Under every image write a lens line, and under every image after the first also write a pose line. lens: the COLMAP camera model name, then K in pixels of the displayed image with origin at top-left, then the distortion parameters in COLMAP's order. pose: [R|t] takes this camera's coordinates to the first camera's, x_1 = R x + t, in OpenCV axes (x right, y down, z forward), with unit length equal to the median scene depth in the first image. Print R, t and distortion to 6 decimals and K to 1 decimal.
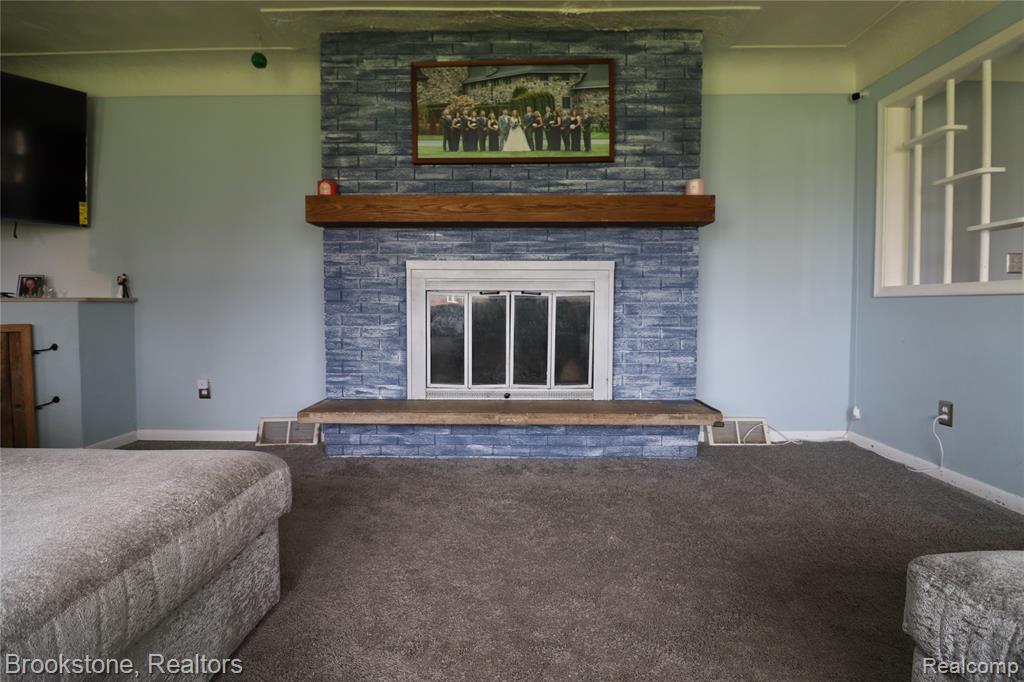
lens RADIAL K [[472.4, 0, 511.7], [0, 472.4, 321.8], [0, 0, 1]] dist [-0.004693, -0.011266]
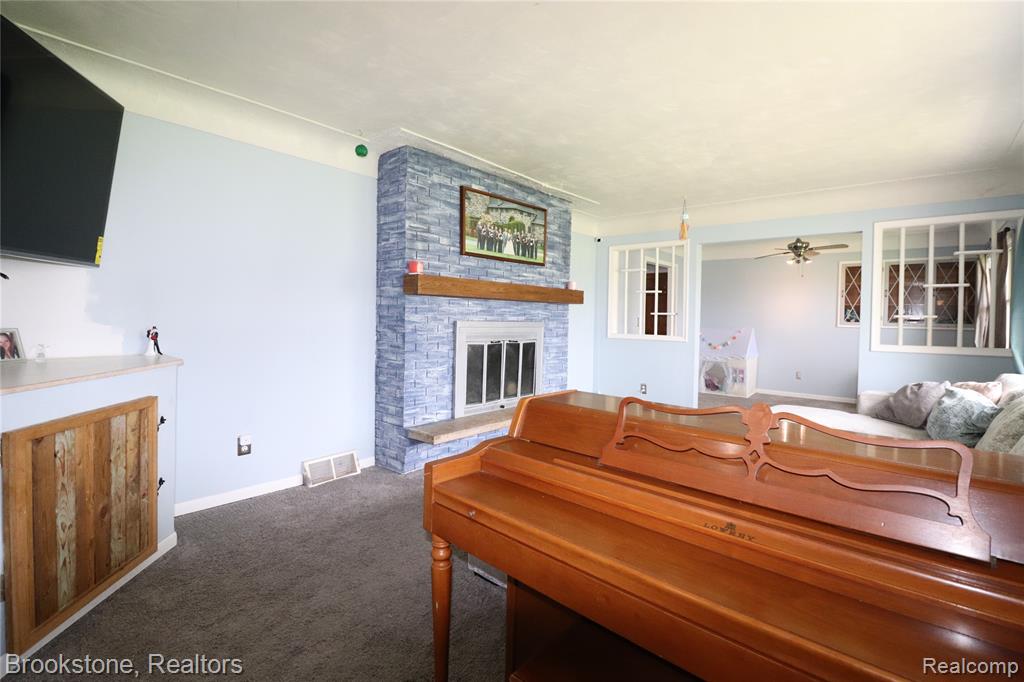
lens RADIAL K [[472.4, 0, 509.4], [0, 472.4, 321.7], [0, 0, 1]] dist [-0.004693, -0.011266]
pose [[0.649519, 0.004994, 0.760329, -1.216774], [0.011054, 0.999811, -0.016010, -0.103652], [-0.760265, 0.018804, 0.649341, -0.049741]]
